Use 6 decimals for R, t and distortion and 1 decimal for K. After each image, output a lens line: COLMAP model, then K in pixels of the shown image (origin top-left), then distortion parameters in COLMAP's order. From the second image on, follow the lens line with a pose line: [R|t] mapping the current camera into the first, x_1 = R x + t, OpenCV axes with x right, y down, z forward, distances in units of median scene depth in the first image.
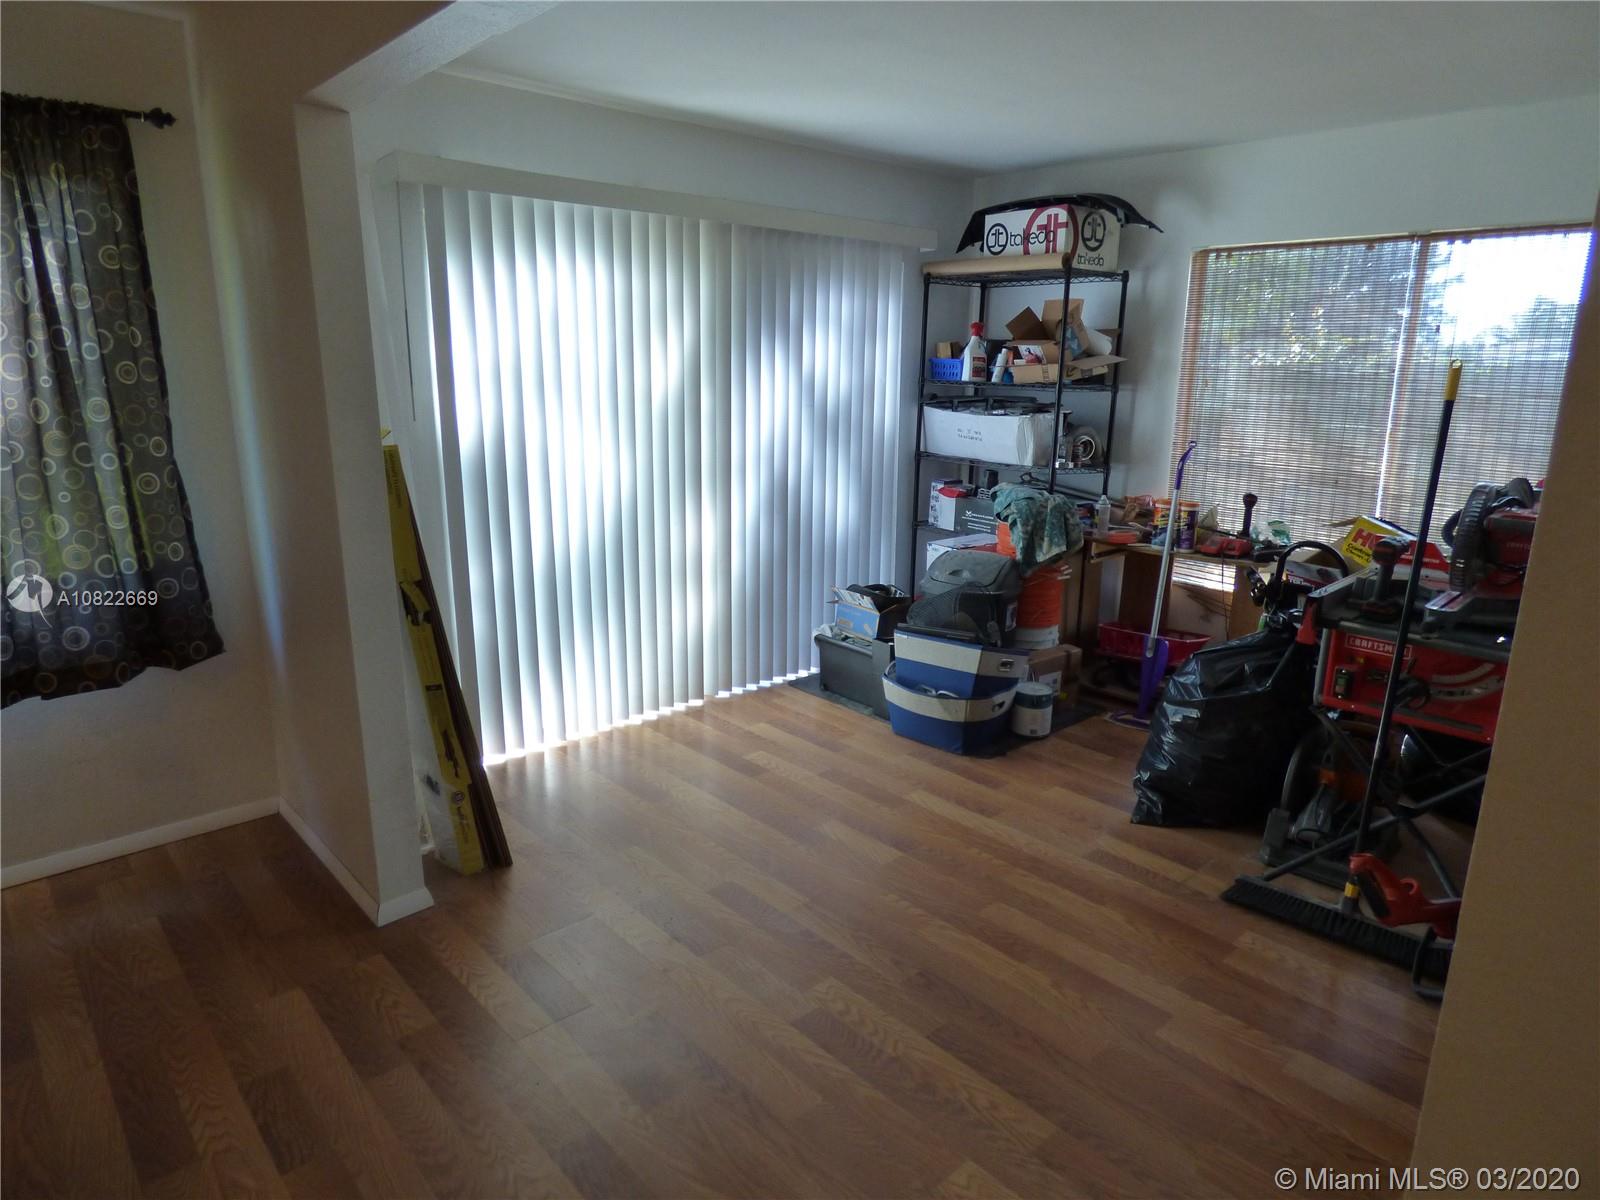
lens RADIAL K [[977.3, 0, 800.4], [0, 977.3, 596.4], [0, 0, 1]] dist [-0.014235, 0.004562]
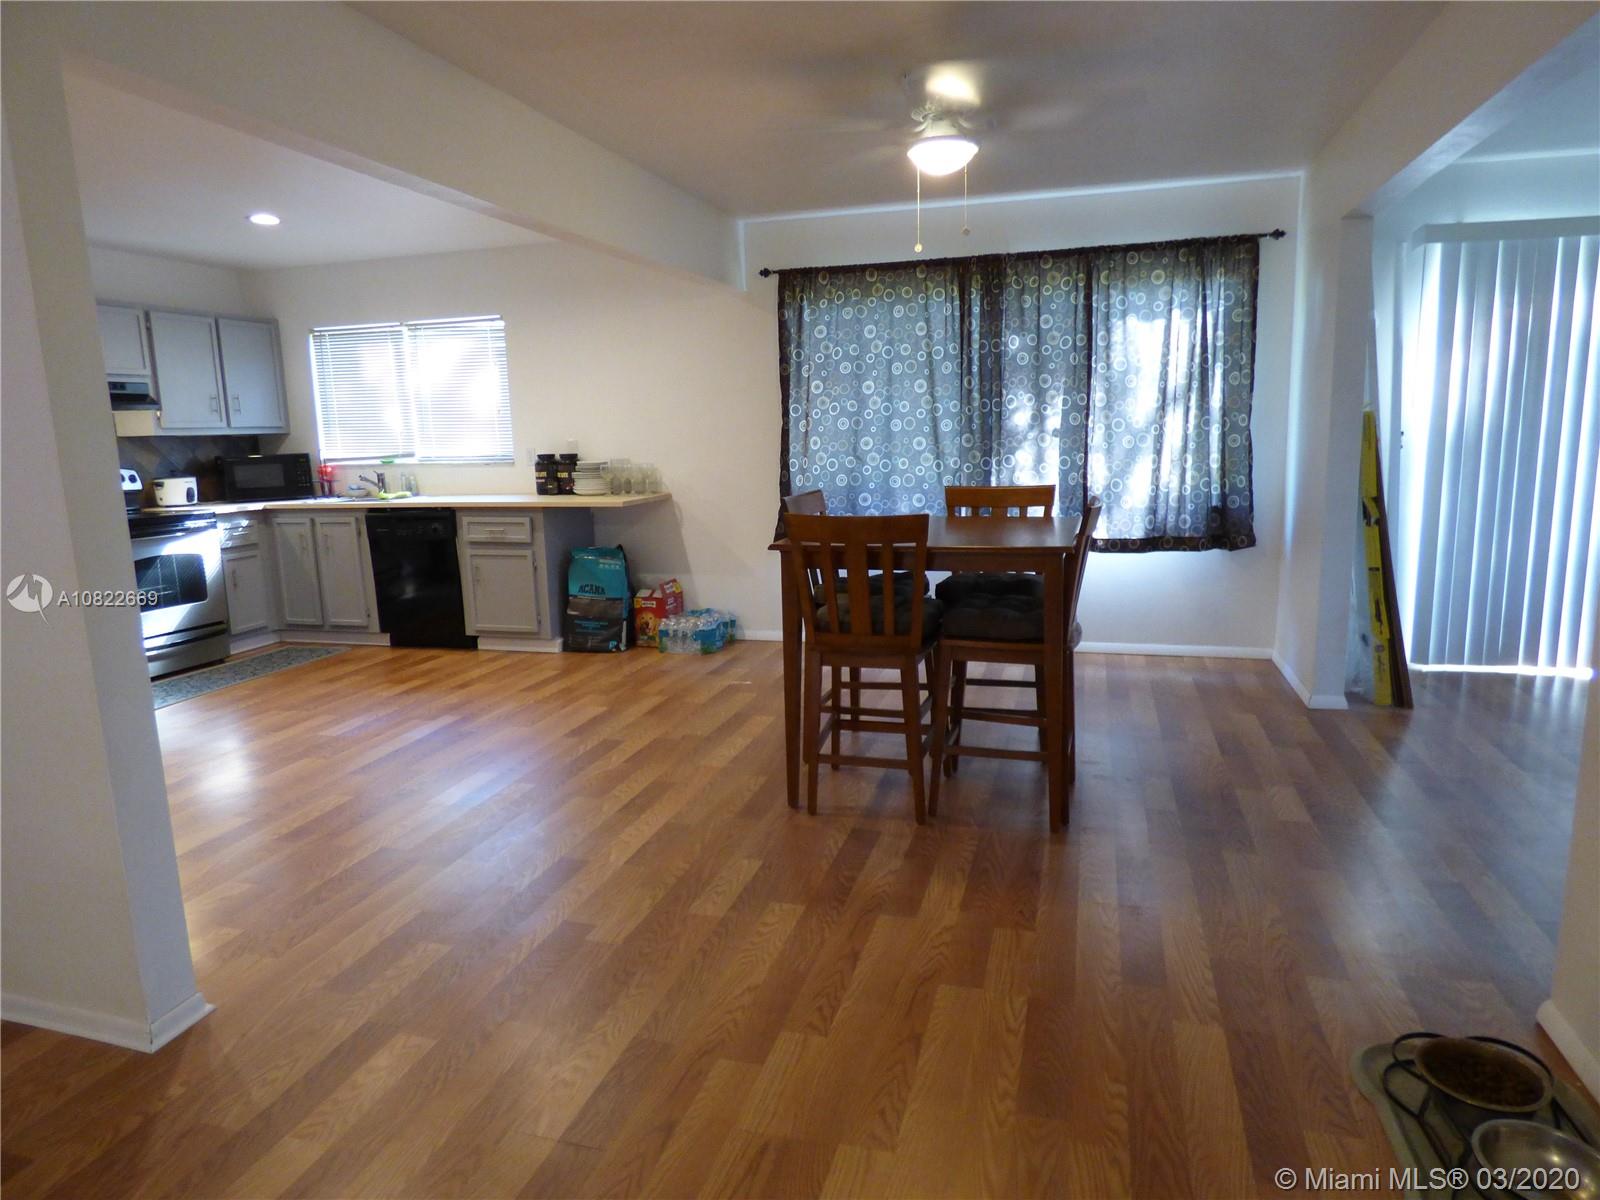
lens RADIAL K [[977.3, 0, 800.3], [0, 977.3, 597.5], [0, 0, 1]] dist [-0.014235, 0.004562]
pose [[0.517220, 0.125603, -0.846586, 0.358492], [-0.172533, 0.984166, 0.040607, 0.179135], [0.838281, 0.125061, 0.530701, -0.444855]]
